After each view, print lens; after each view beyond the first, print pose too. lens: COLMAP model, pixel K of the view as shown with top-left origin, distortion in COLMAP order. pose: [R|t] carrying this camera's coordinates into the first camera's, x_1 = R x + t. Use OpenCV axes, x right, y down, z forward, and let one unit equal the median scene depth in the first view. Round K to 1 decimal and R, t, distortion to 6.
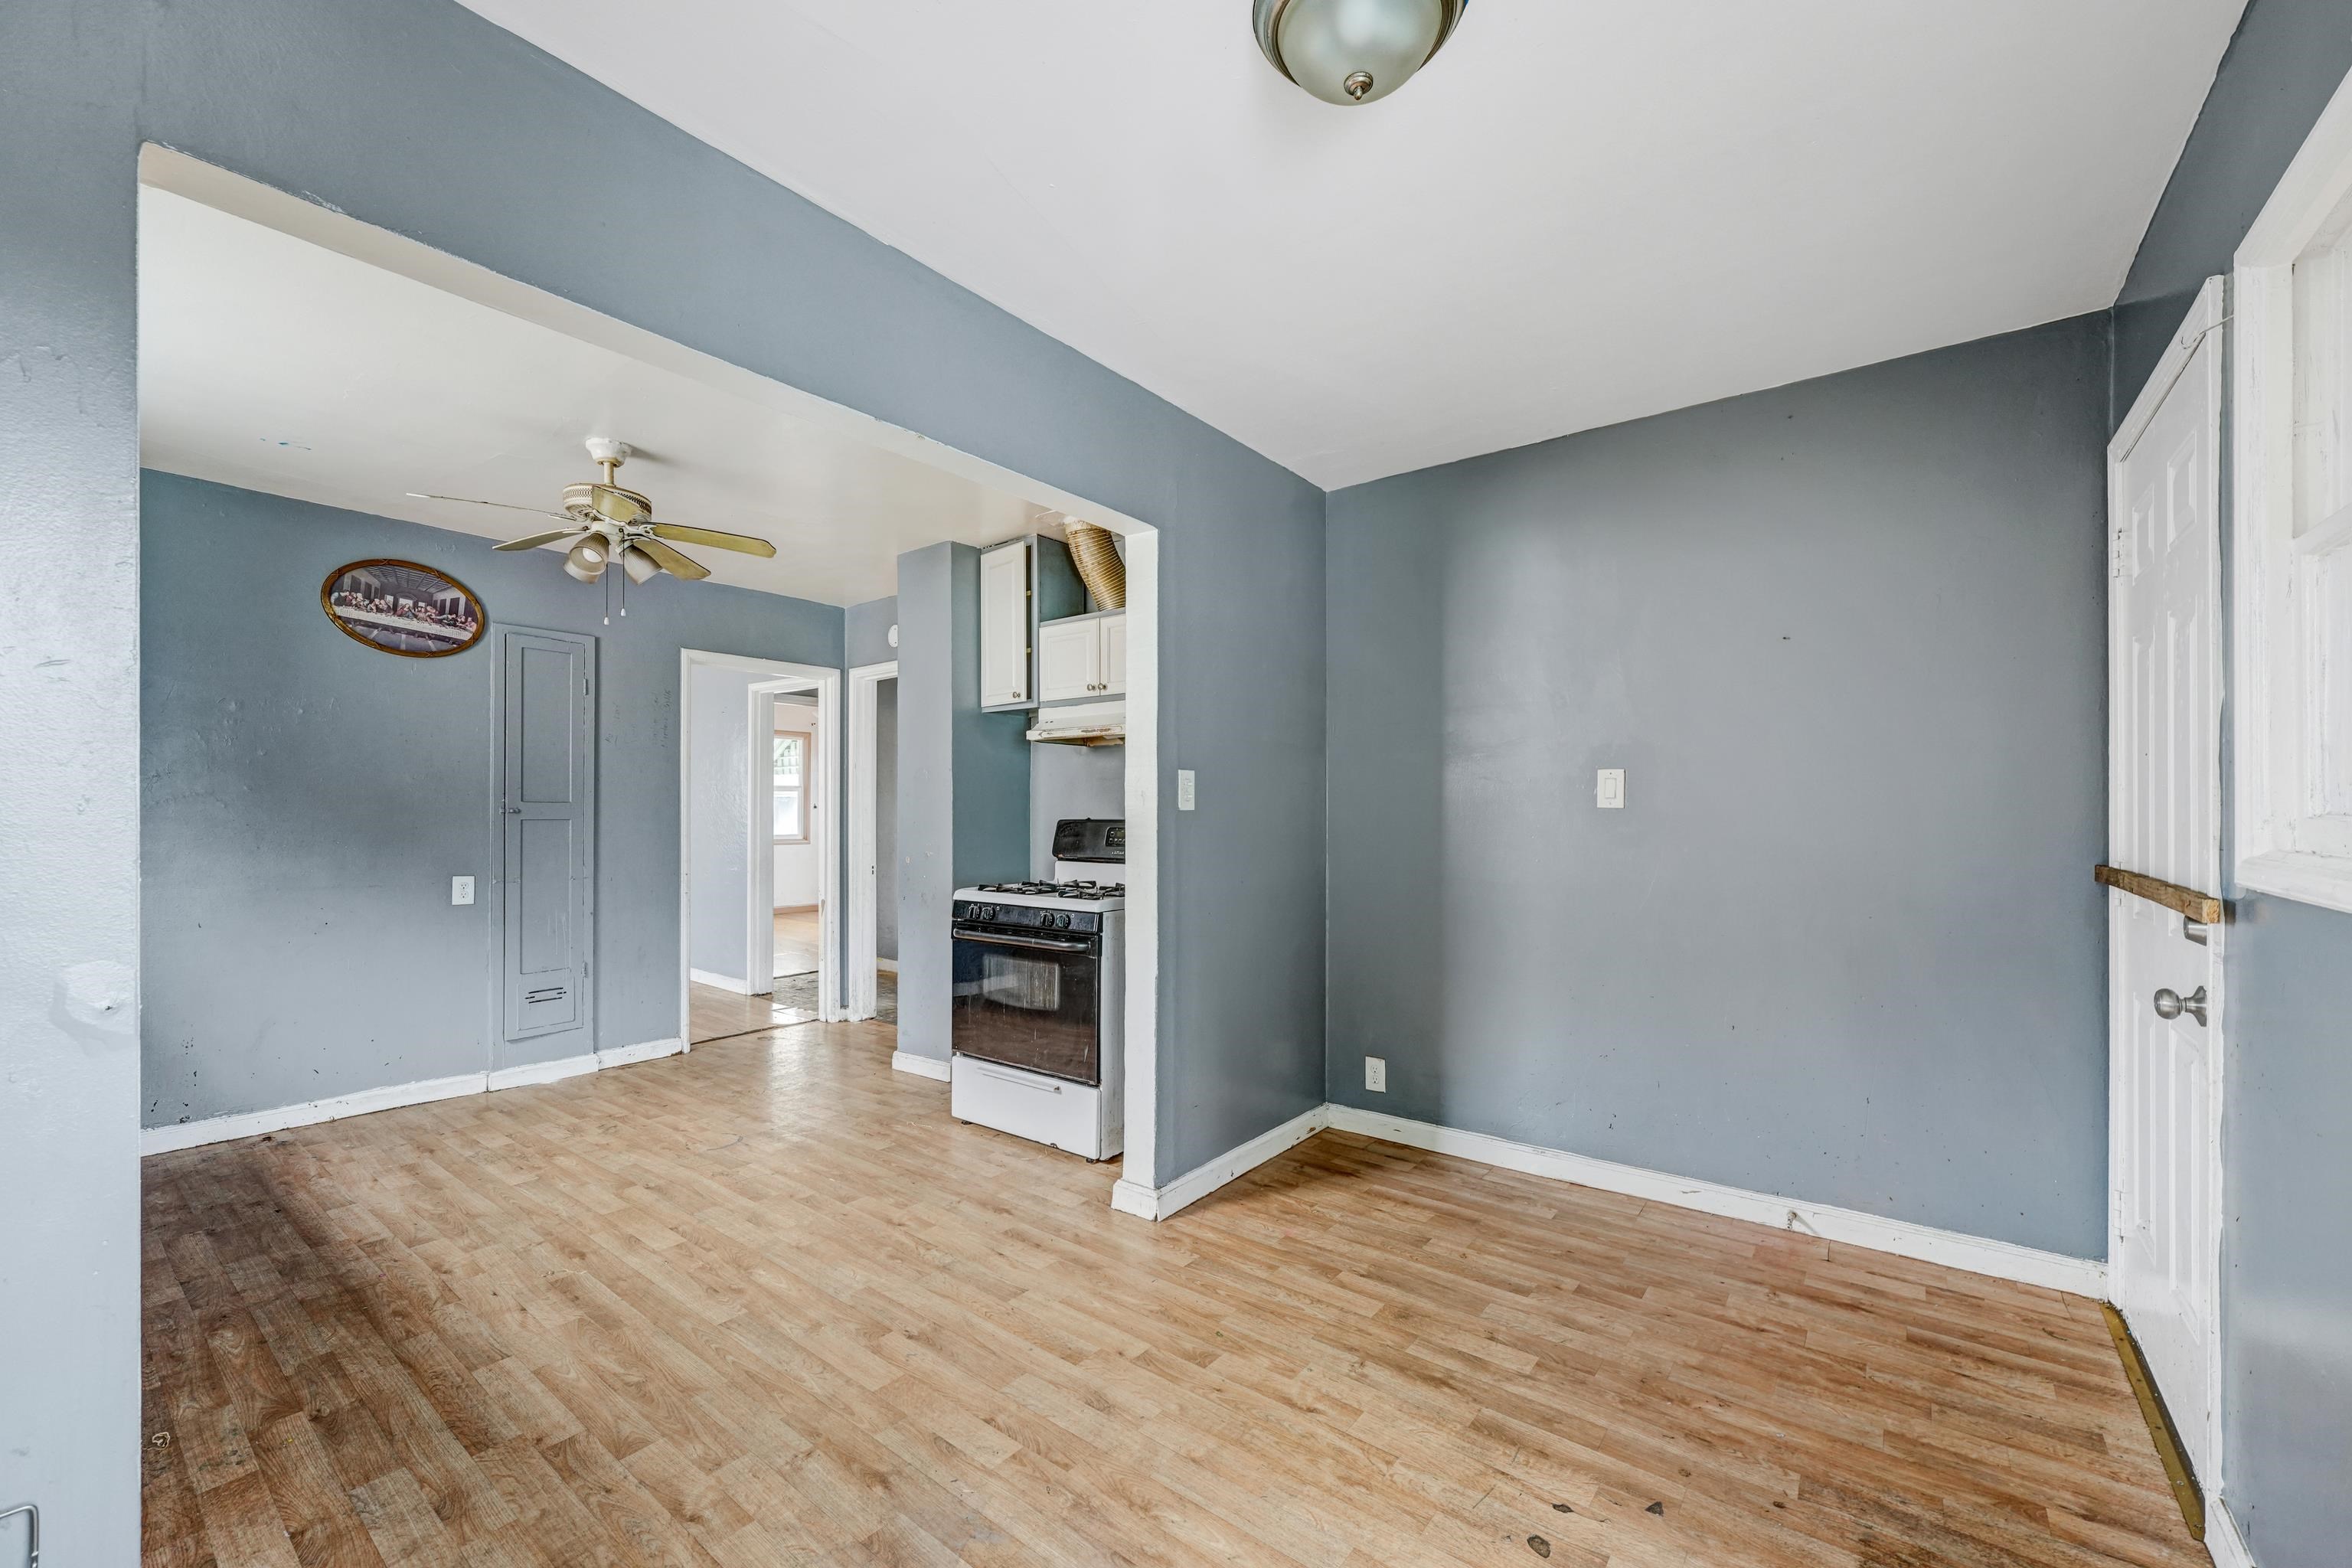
lens RADIAL K [[942.4, 0, 1179.6], [0, 942.4, 807.2], [0, 0, 1]] dist [-0.006239, 0.001793]
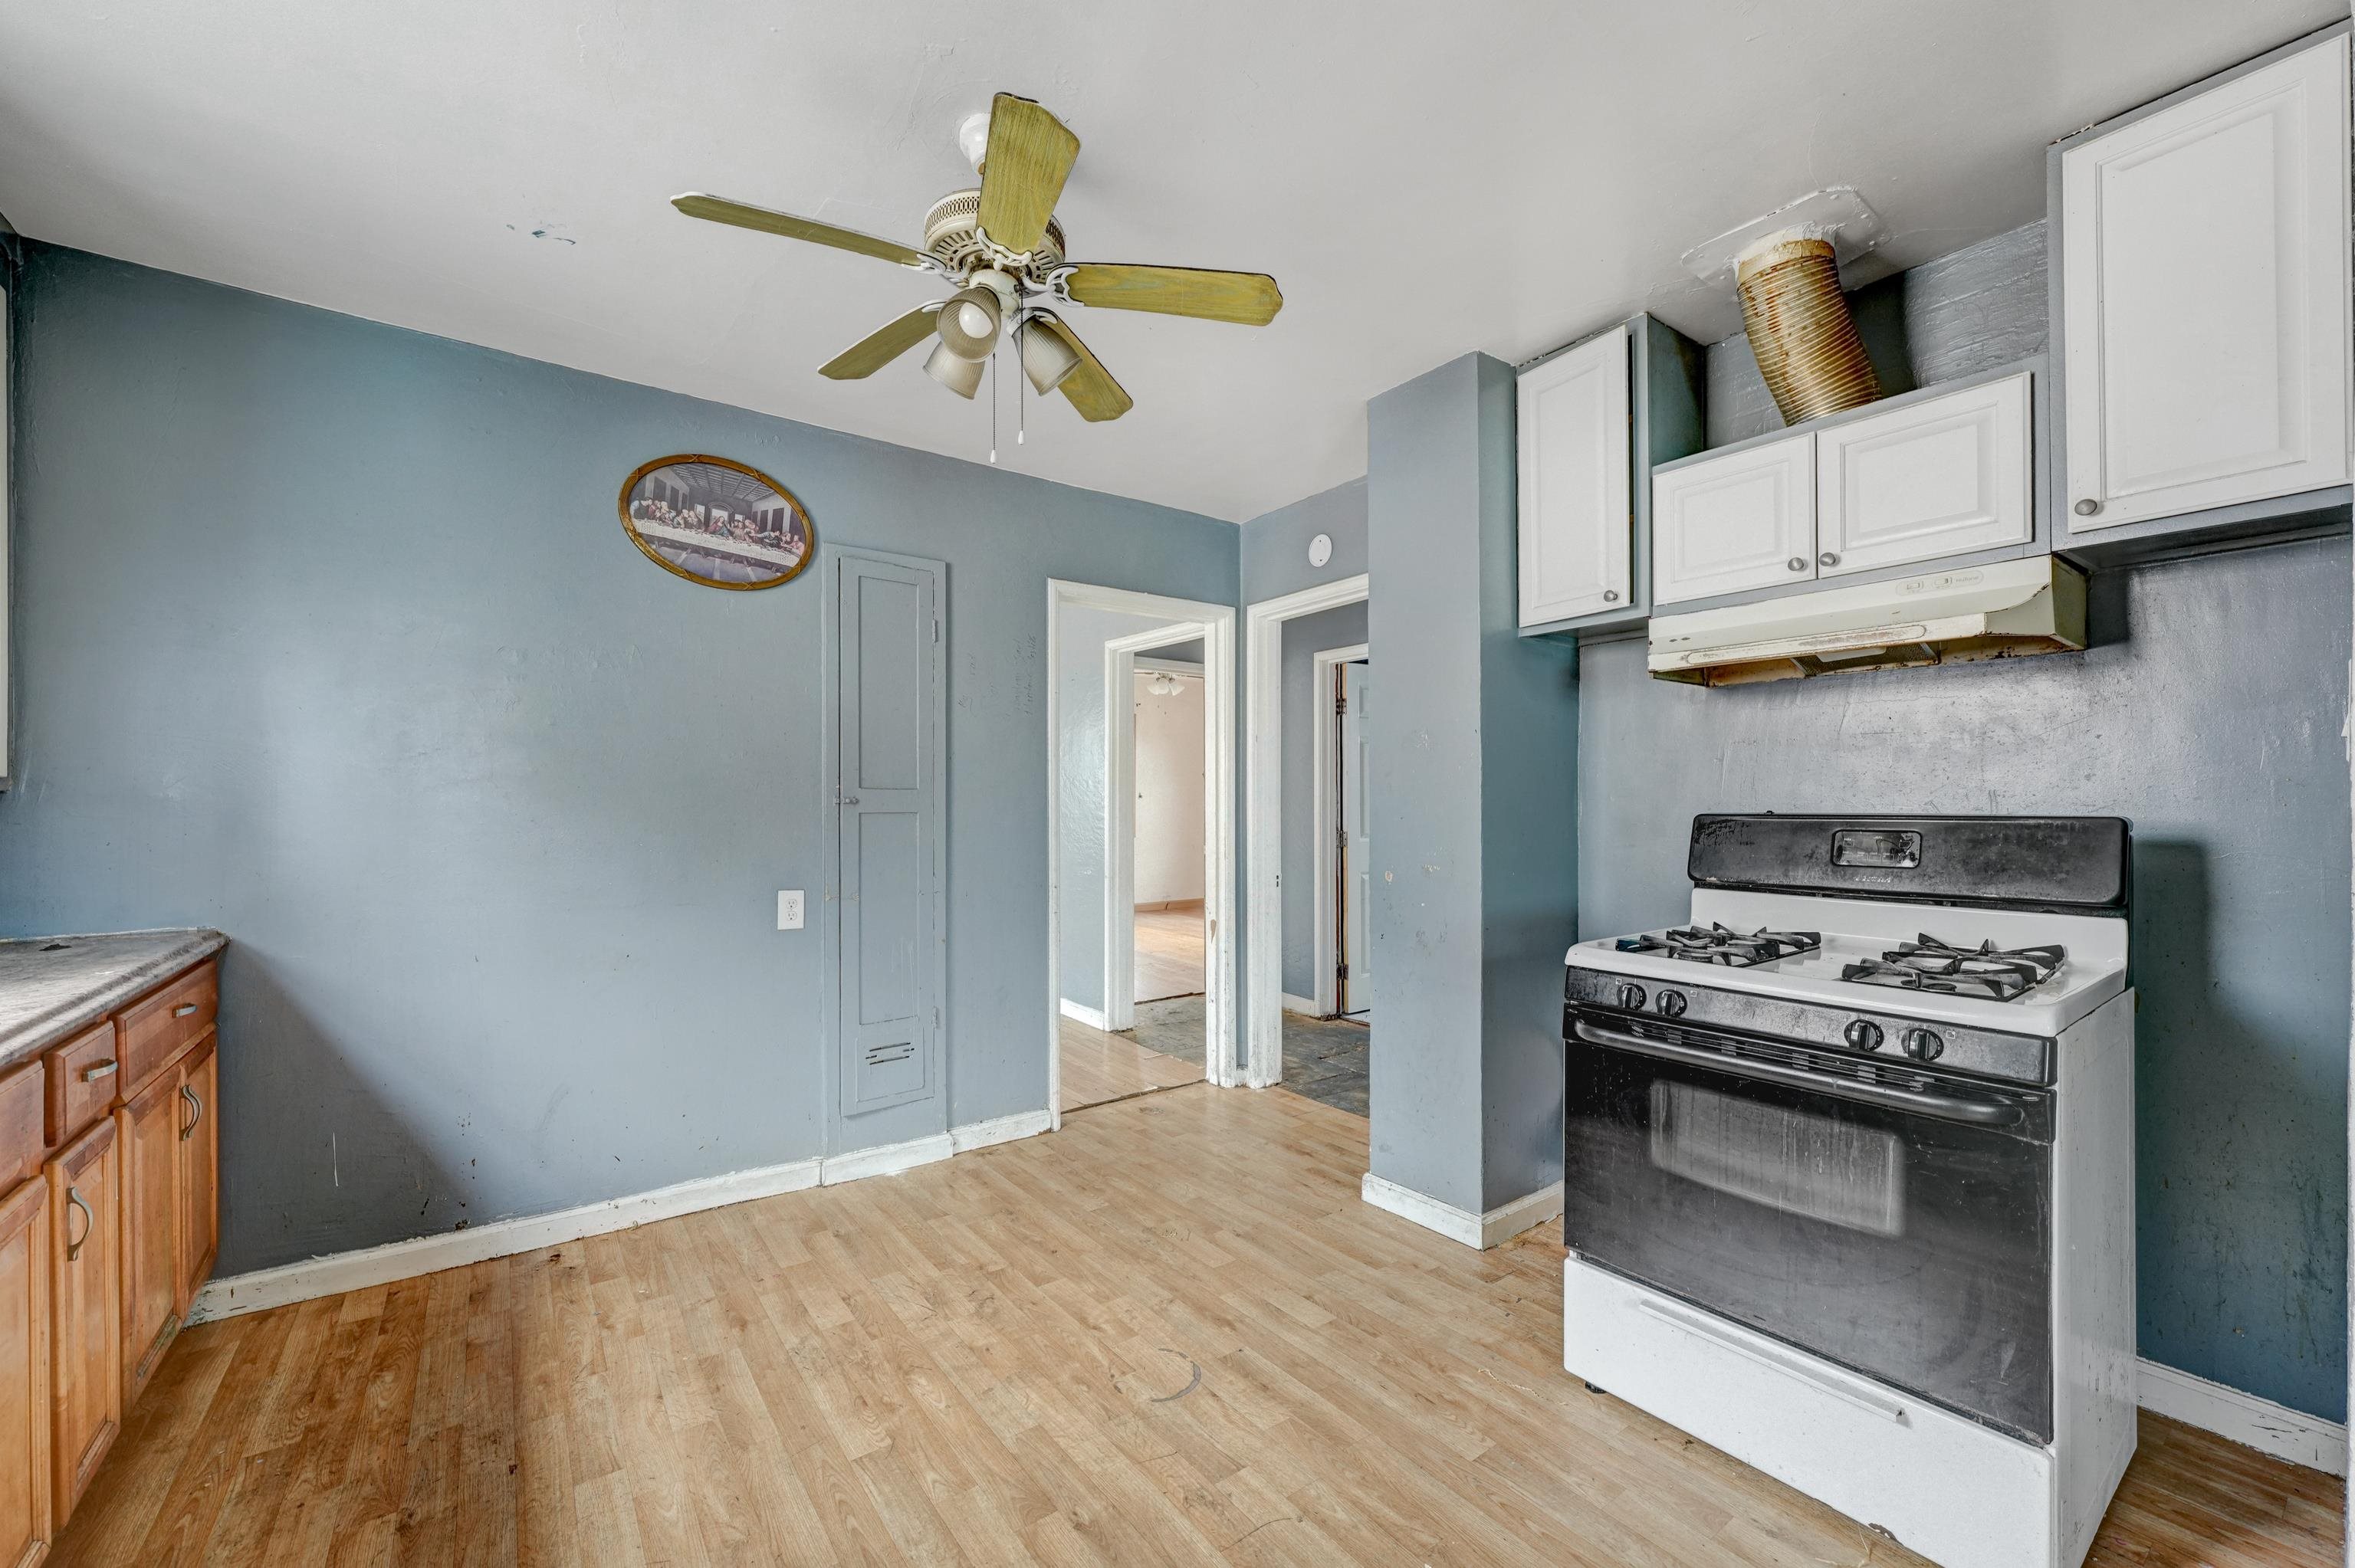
lens RADIAL K [[943.5, 0, 1179.7], [0, 943.5, 800.3], [0, 0, 1]] dist [-0.006239, 0.001793]
pose [[0.960936, -0.002488, -0.276759, -0.274214], [0.003860, 0.999983, 0.004411, 0.001349], [0.276743, -0.005307, 0.960929, 0.387387]]
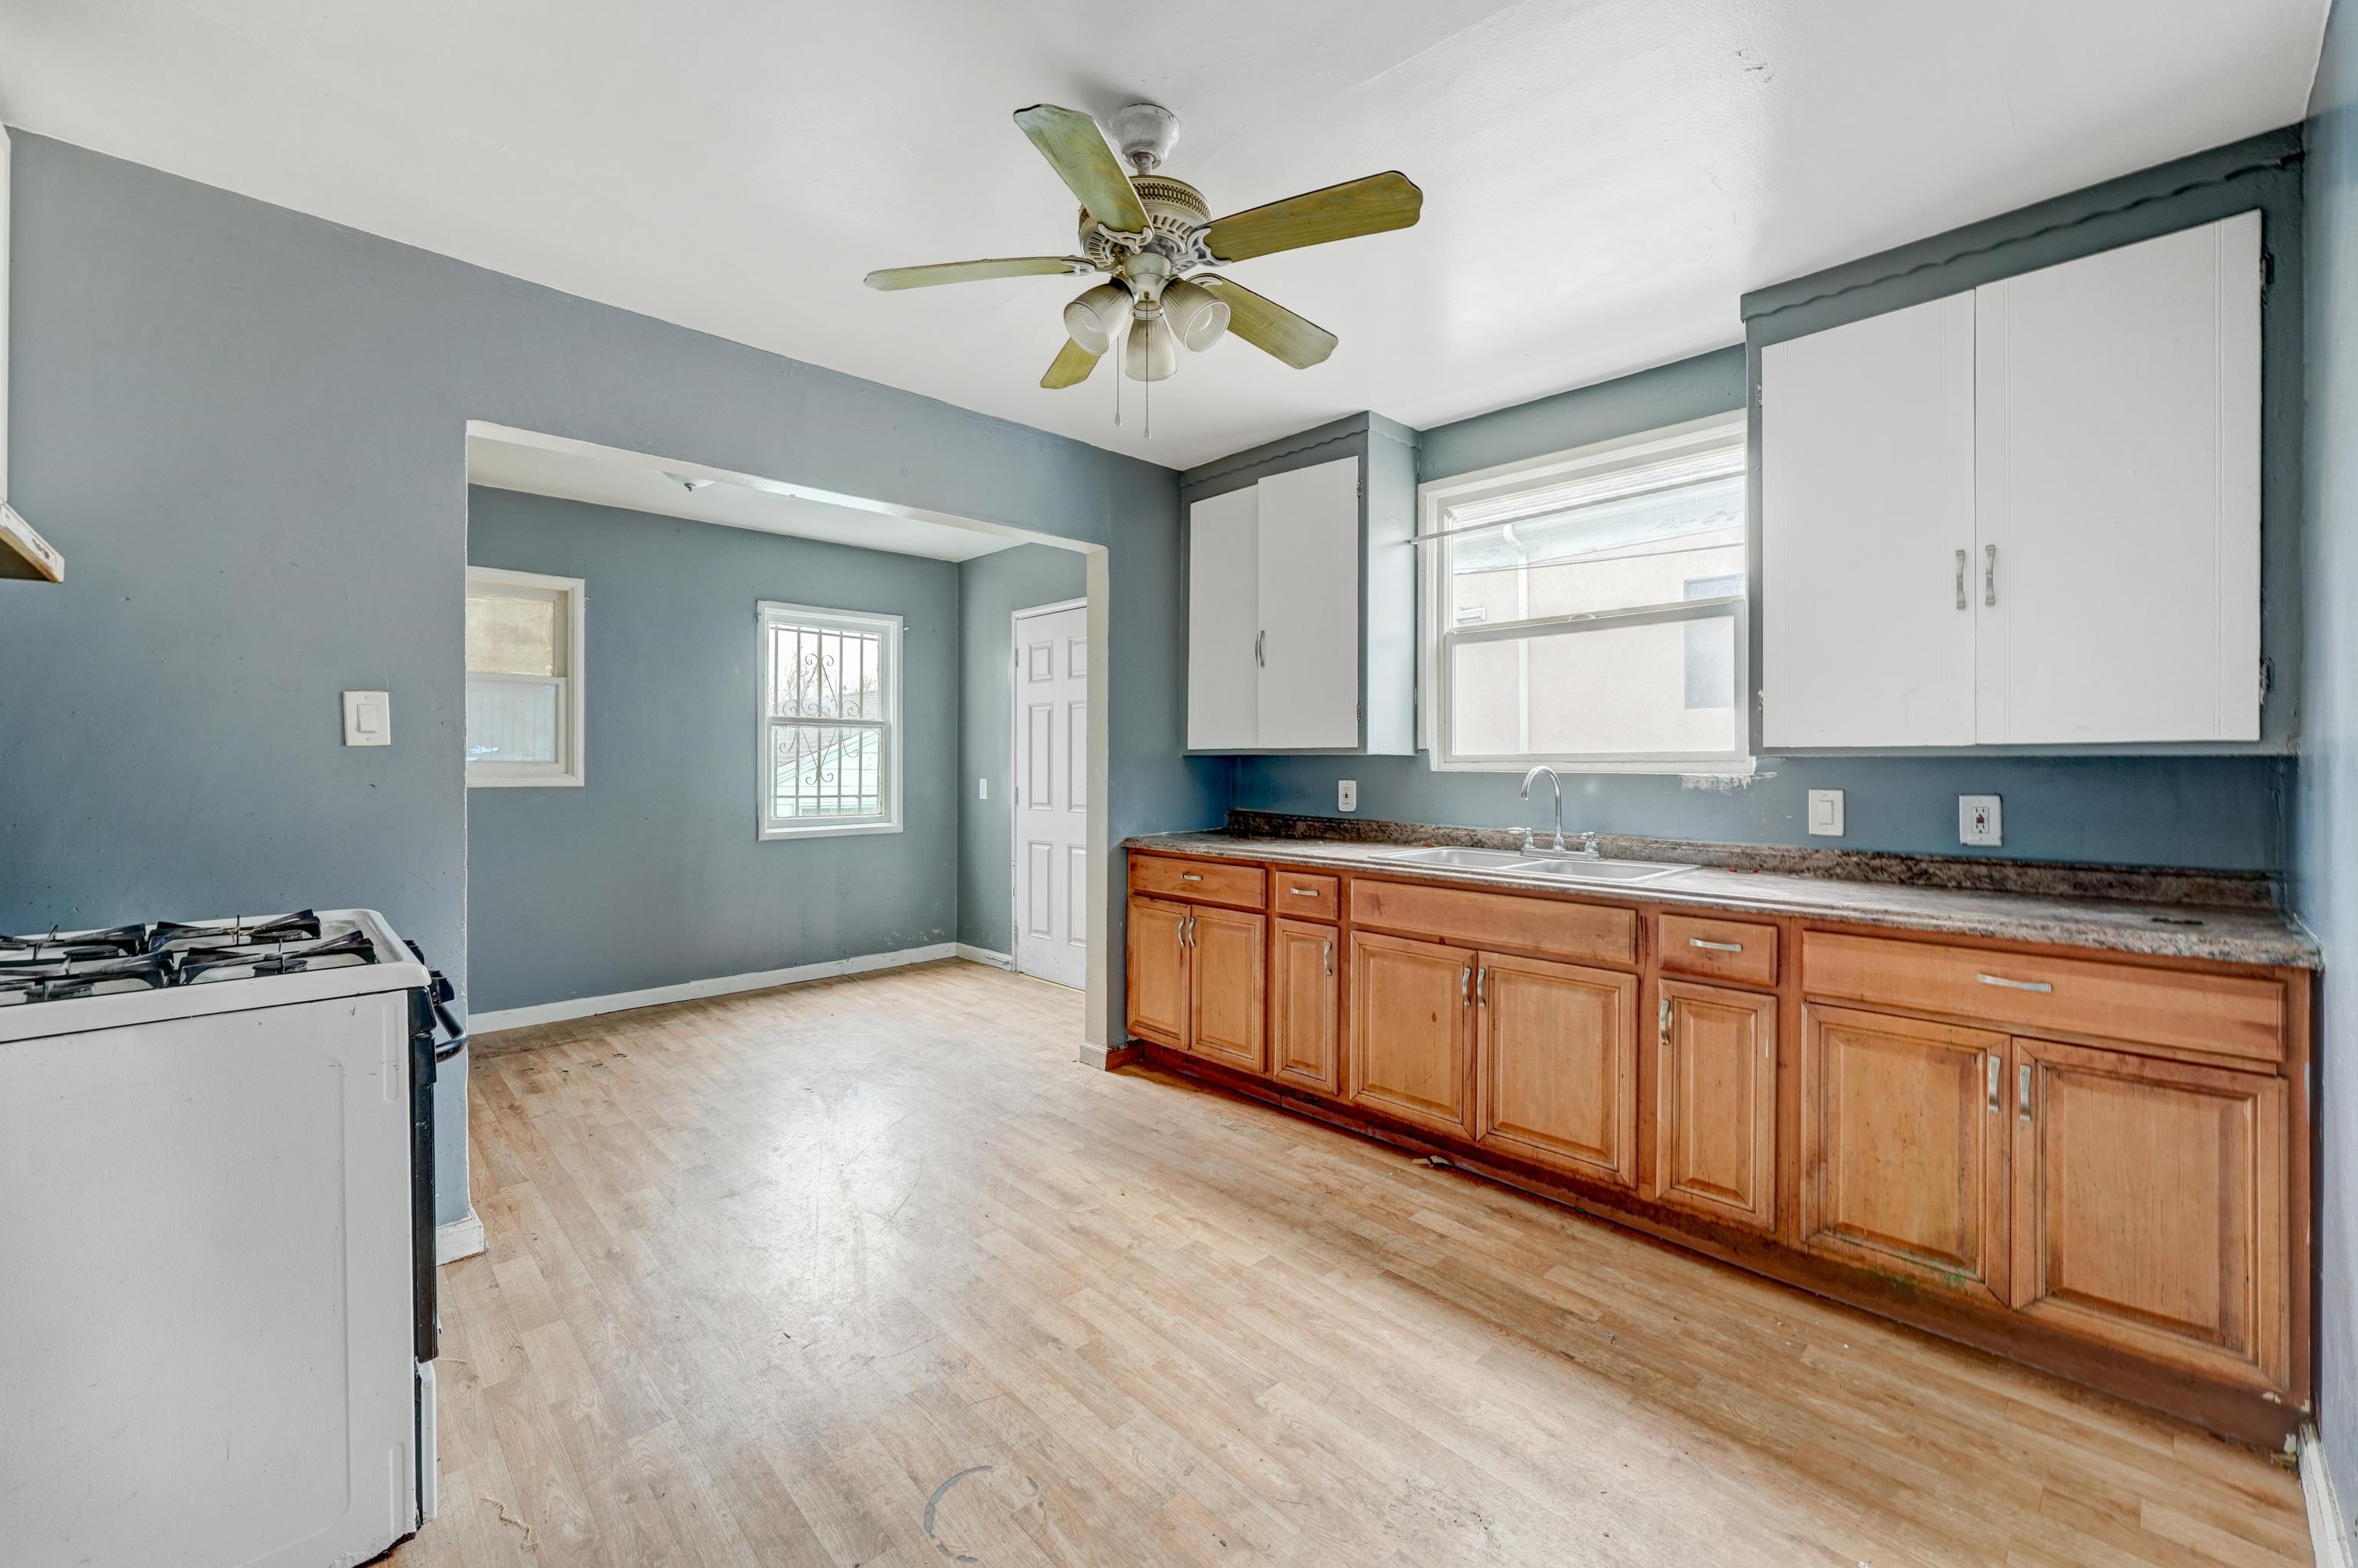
lens RADIAL K [[938.8, 0, 1172.8], [0, 938.8, 768.4], [0, 0, 1]] dist [-0.002256, 0.000531]
pose [[-0.988658, -0.003785, 0.150134, -0.555922], [-0.003211, 0.999987, 0.004063, 0.002438], [-0.150147, 0.003535, -0.988657, 1.222350]]
